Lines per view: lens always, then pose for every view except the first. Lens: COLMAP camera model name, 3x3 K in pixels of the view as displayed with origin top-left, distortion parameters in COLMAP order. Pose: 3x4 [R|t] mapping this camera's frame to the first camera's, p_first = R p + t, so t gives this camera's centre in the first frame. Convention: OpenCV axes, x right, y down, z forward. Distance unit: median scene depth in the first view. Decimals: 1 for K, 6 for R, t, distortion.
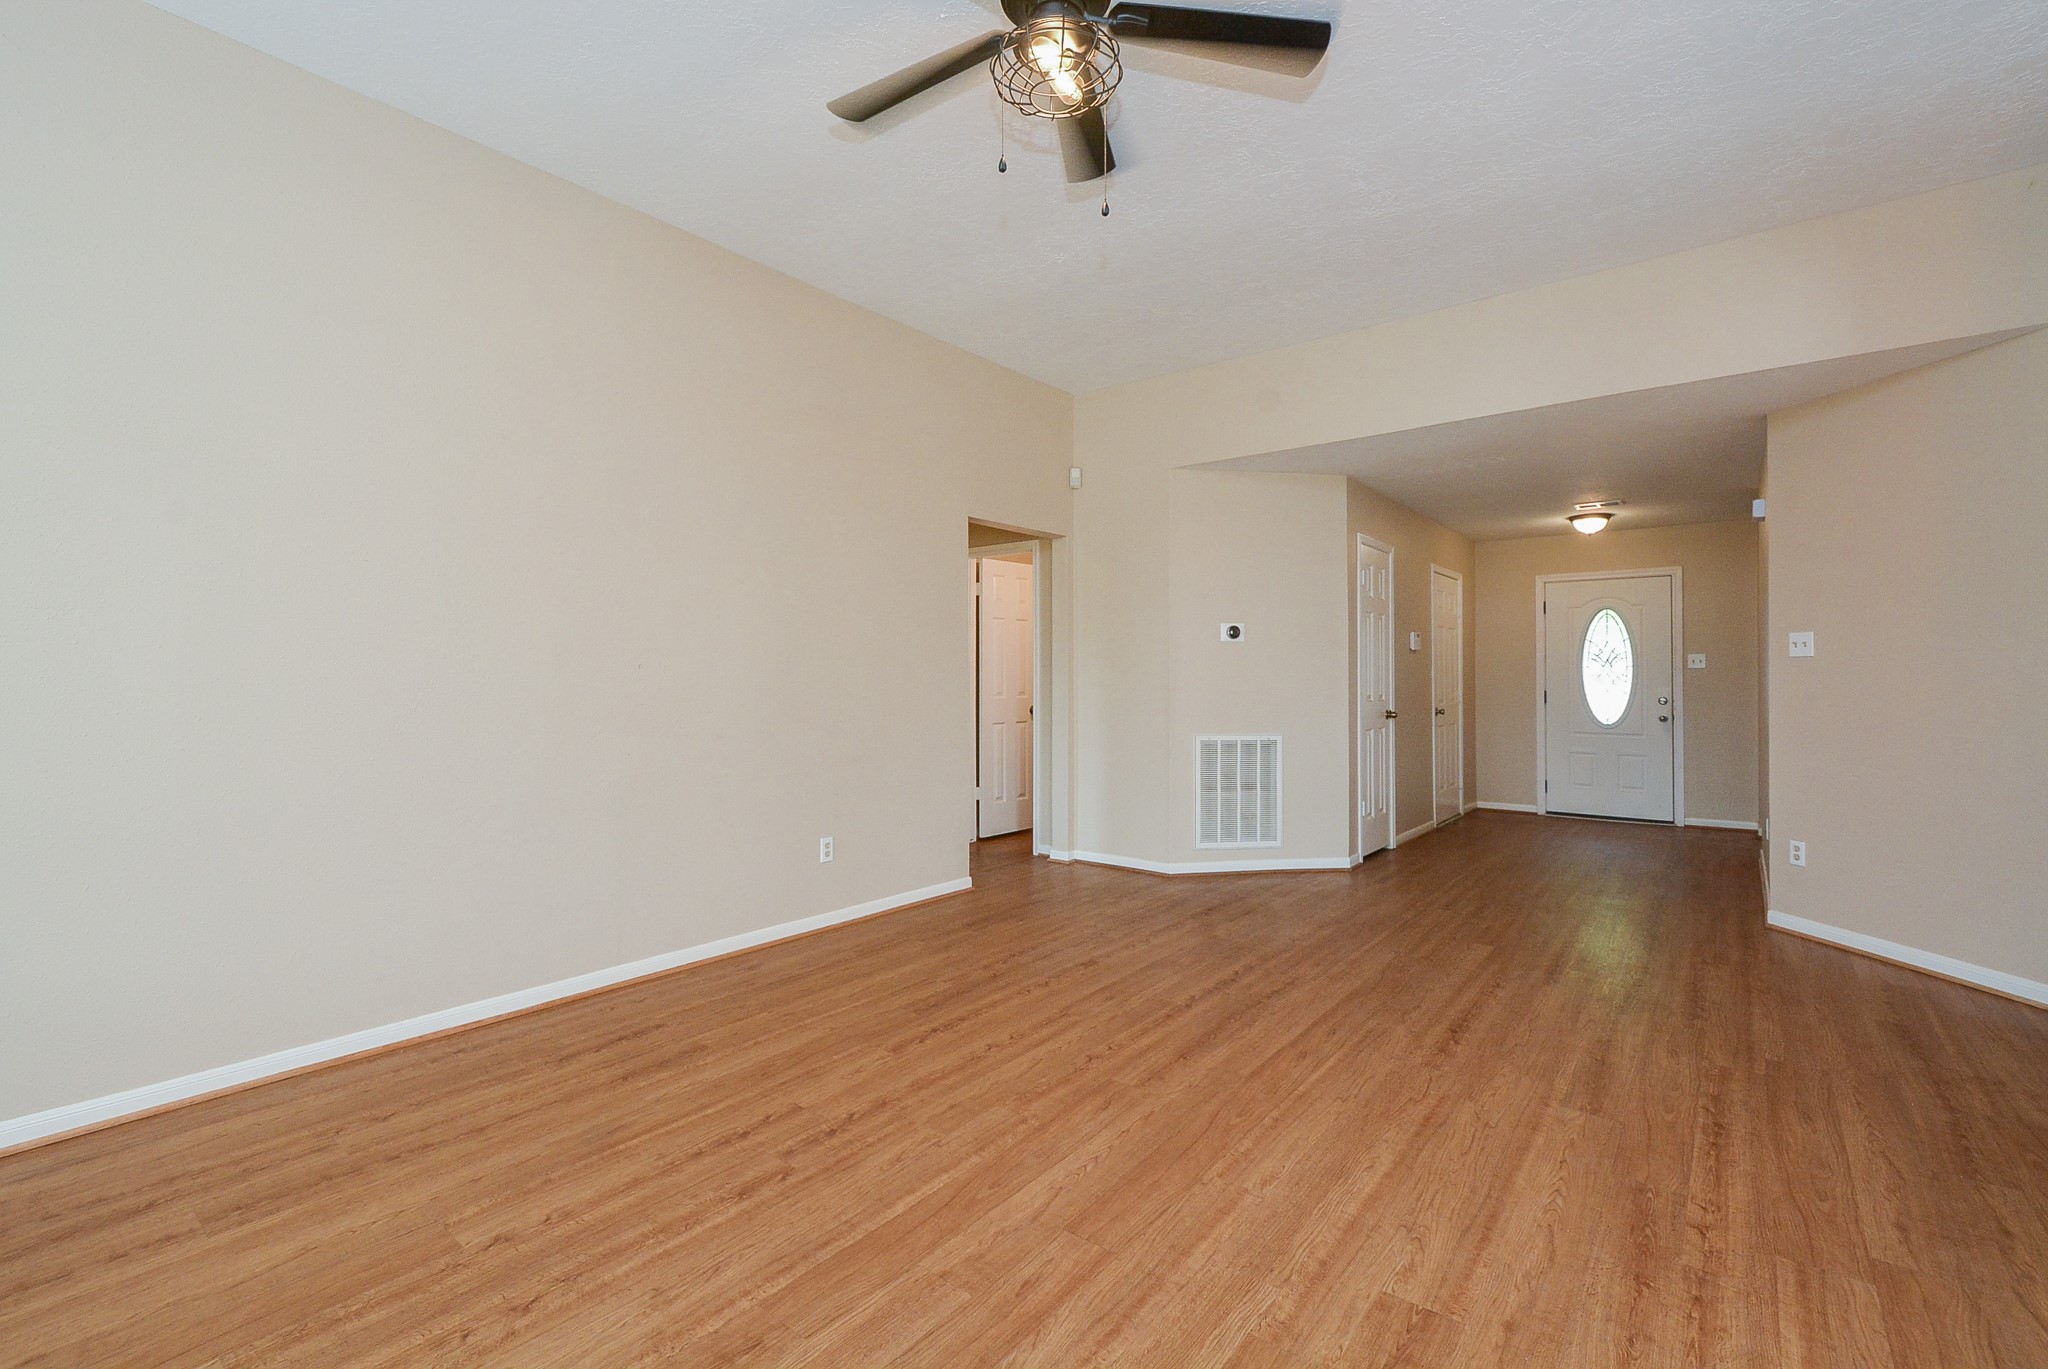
lens RADIAL K [[897.1, 0, 1030.6], [0, 897.1, 666.4], [0, 0, 1]] dist [0.008922, -0.007863]
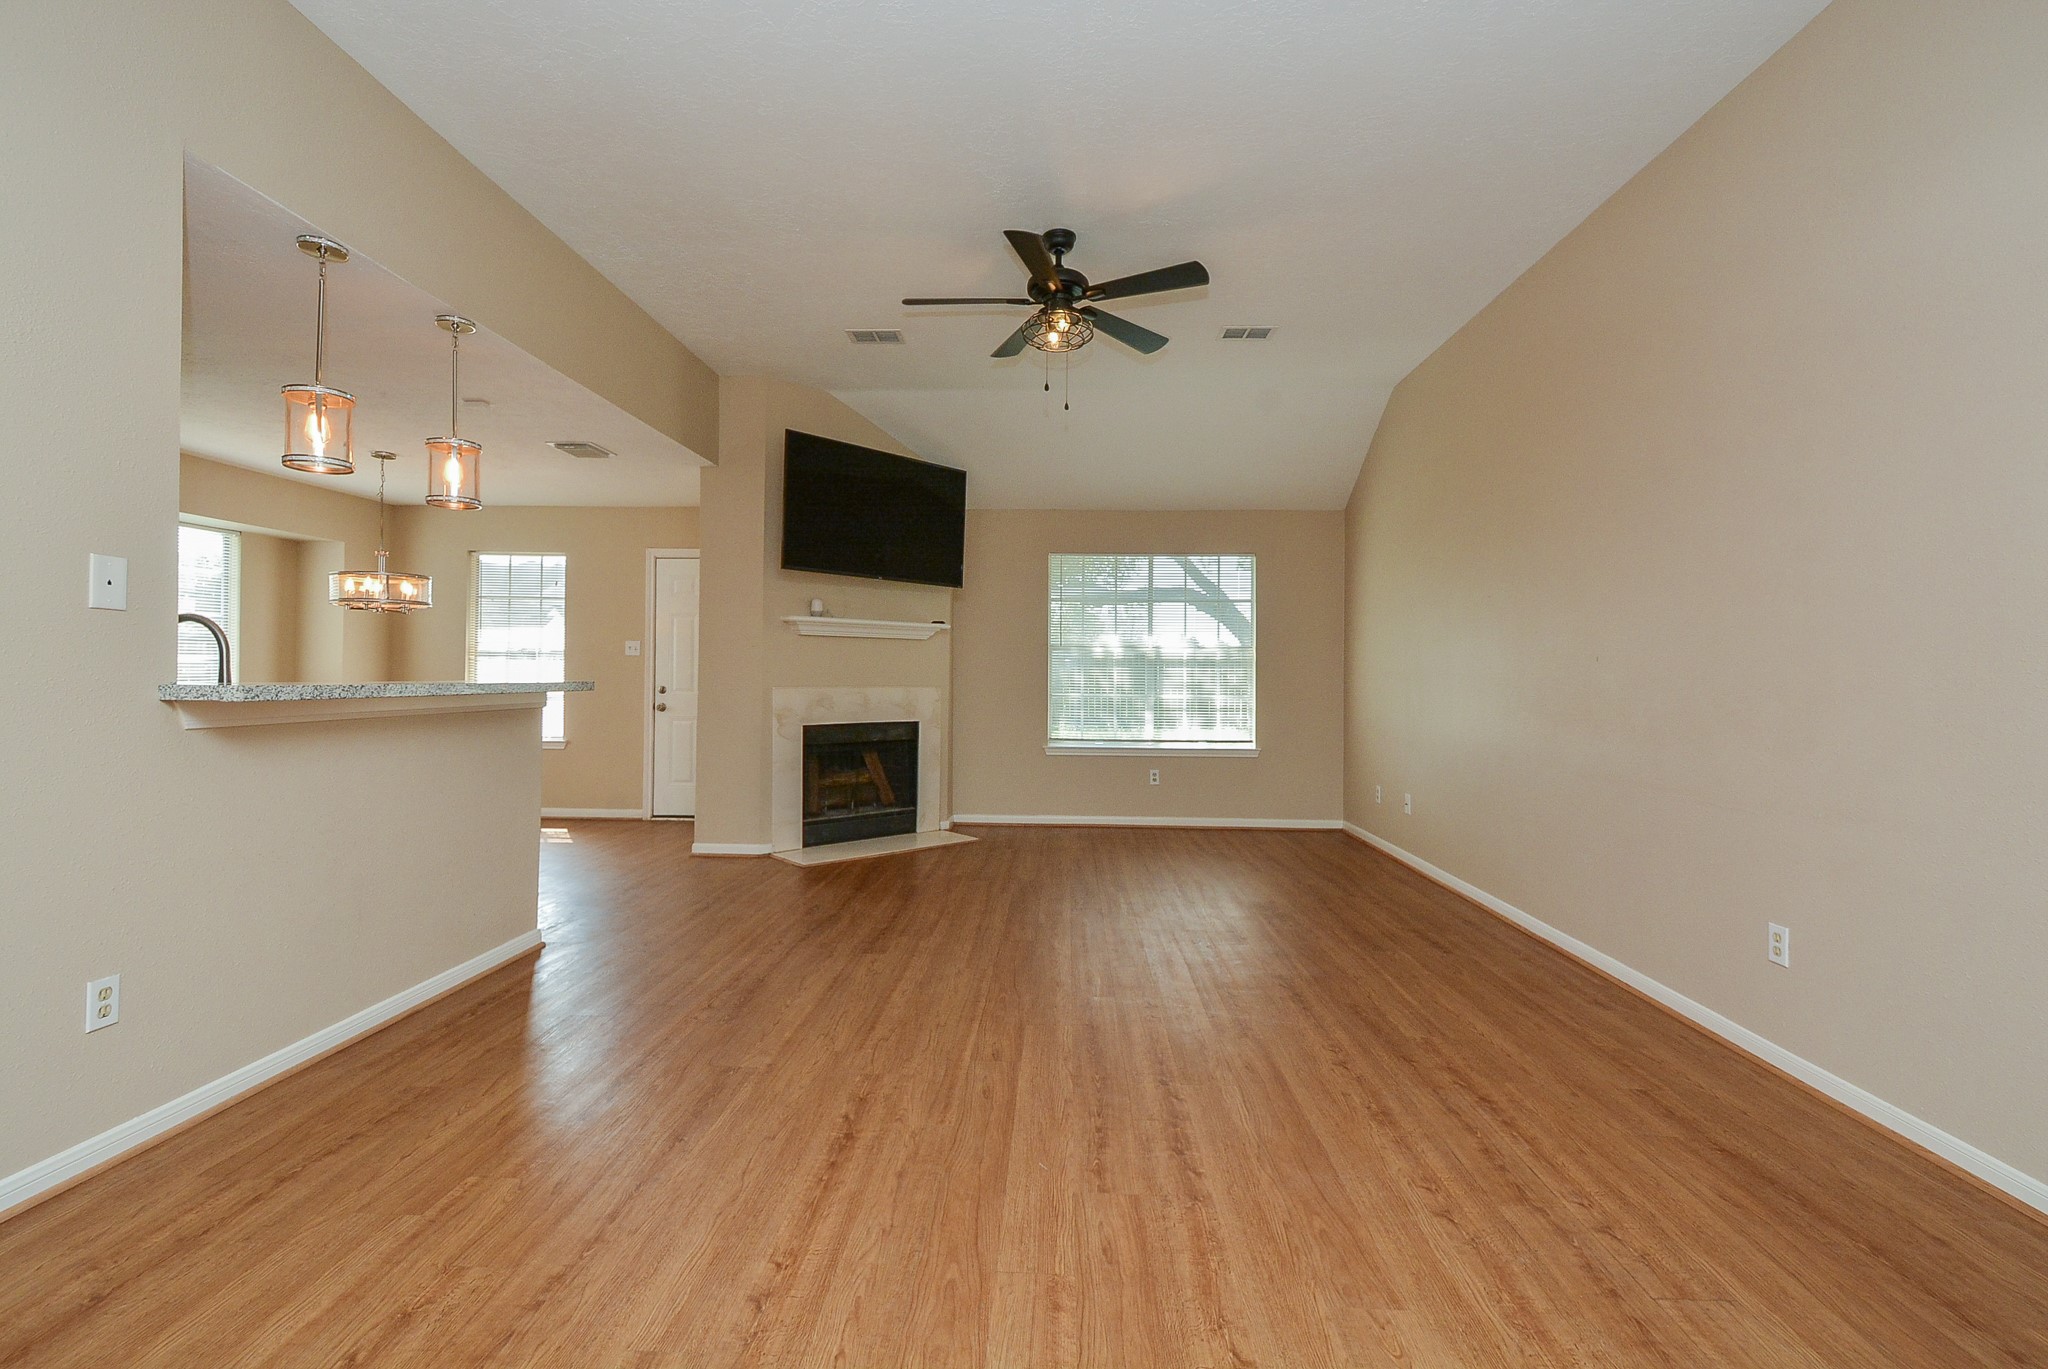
lens RADIAL K [[897.1, 0, 1030.6], [0, 897.1, 666.4], [0, 0, 1]] dist [0.008922, -0.007863]
pose [[-0.808962, -0.012400, -0.587731, 0.436676], [-0.000281, 0.999786, -0.020706, 0.019457], [0.587862, -0.016585, -0.808792, 0.936075]]
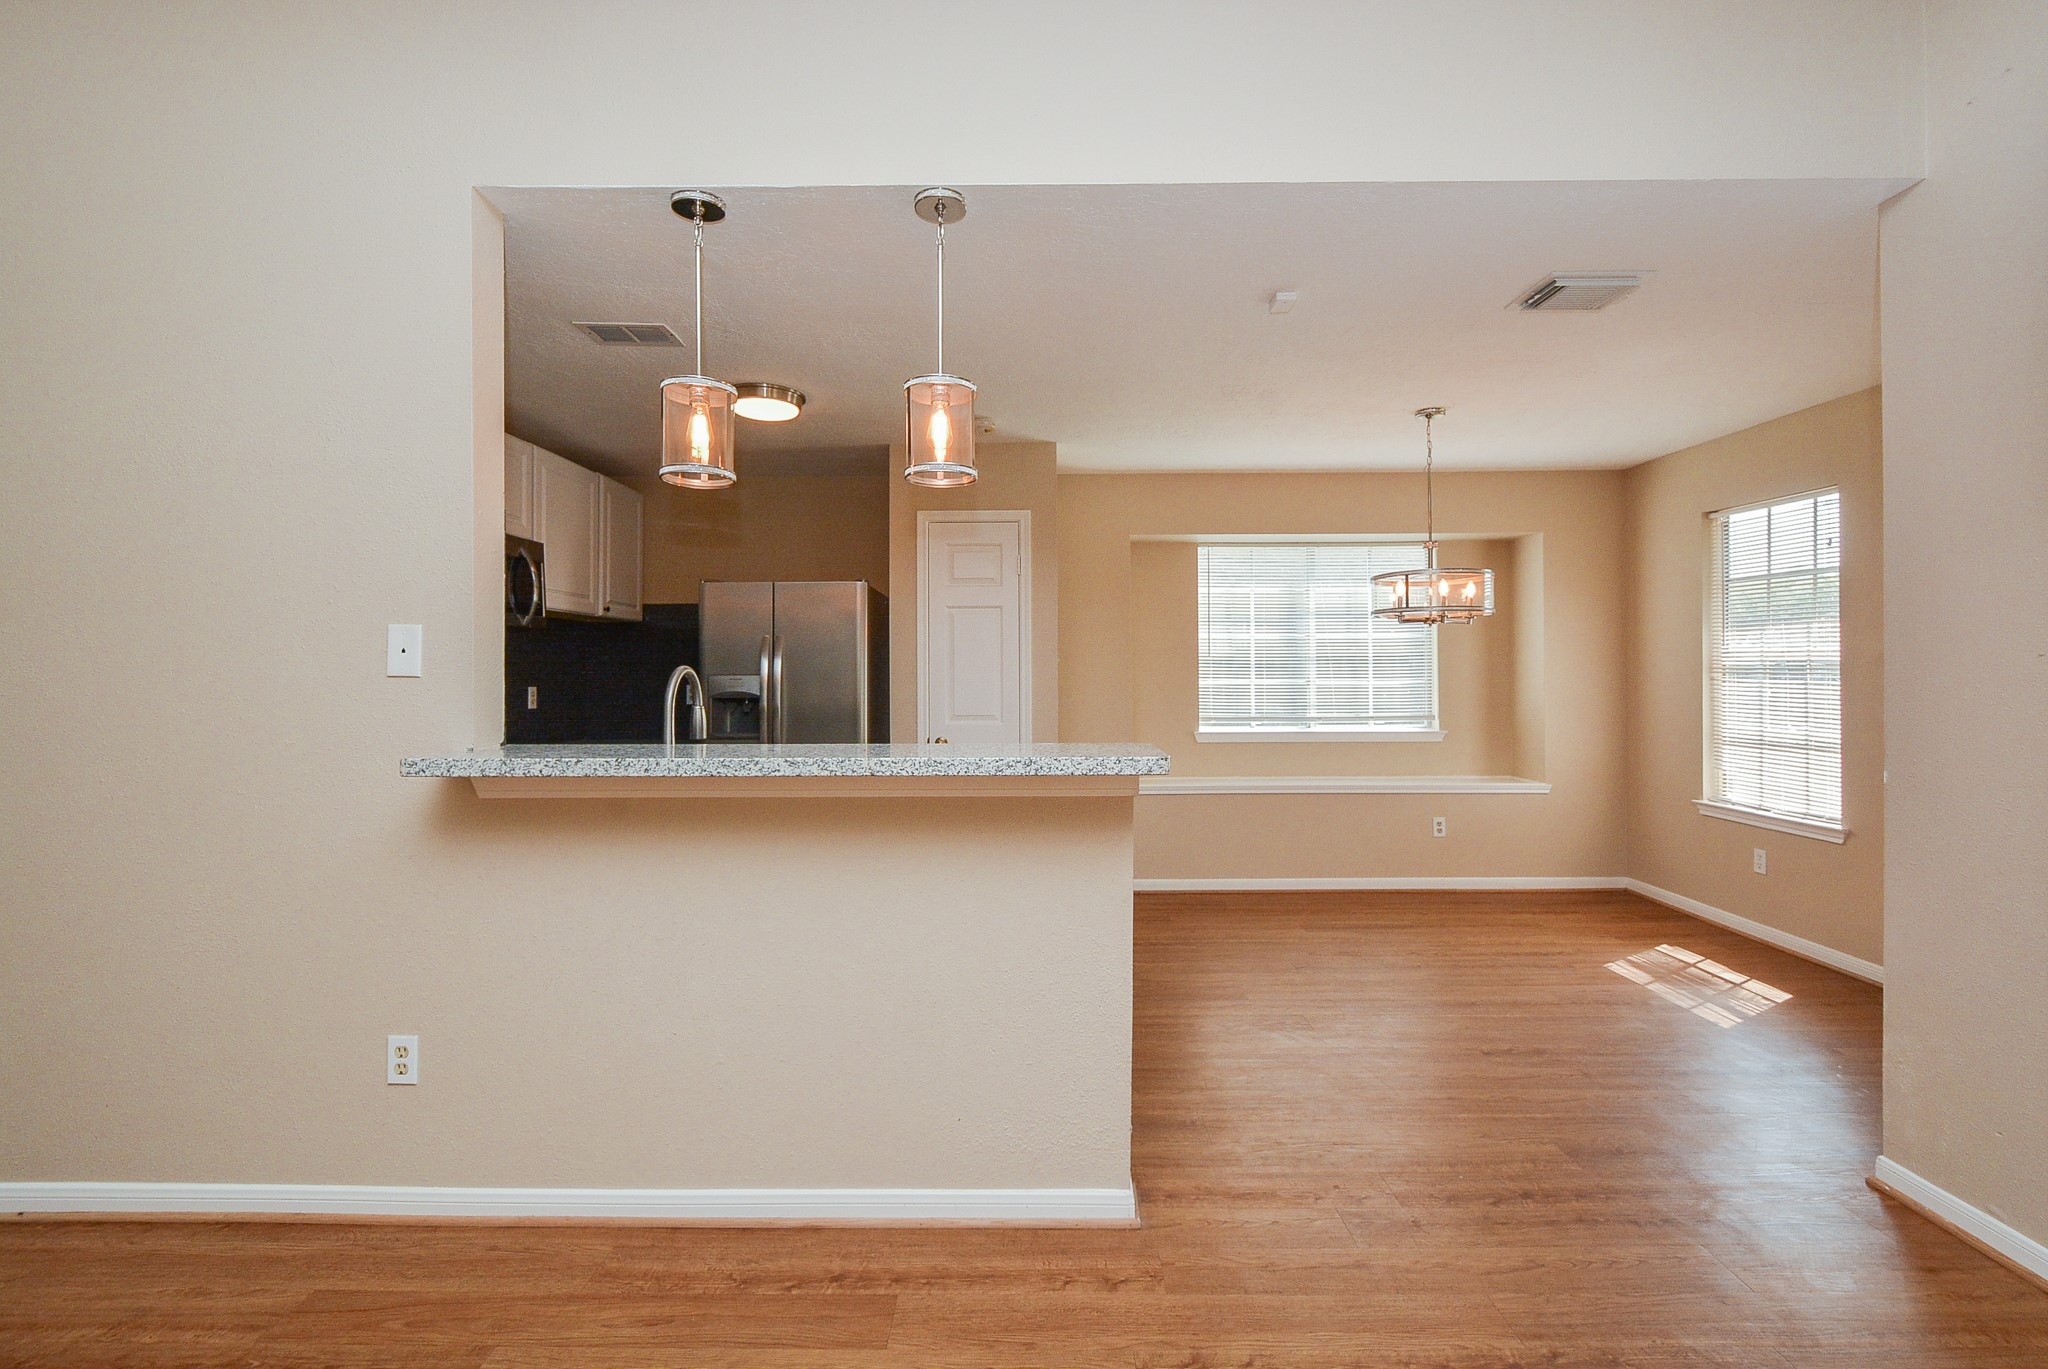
lens RADIAL K [[901.7, 0, 1029.1], [0, 901.7, 664.8], [0, 0, 1]] dist [0.002344, -0.003259]
pose [[-0.615779, 0.008064, 0.787878, 0.053403], [-0.007106, 0.999850, -0.015787, -0.012944], [-0.787887, -0.015320, -0.615629, 0.428492]]
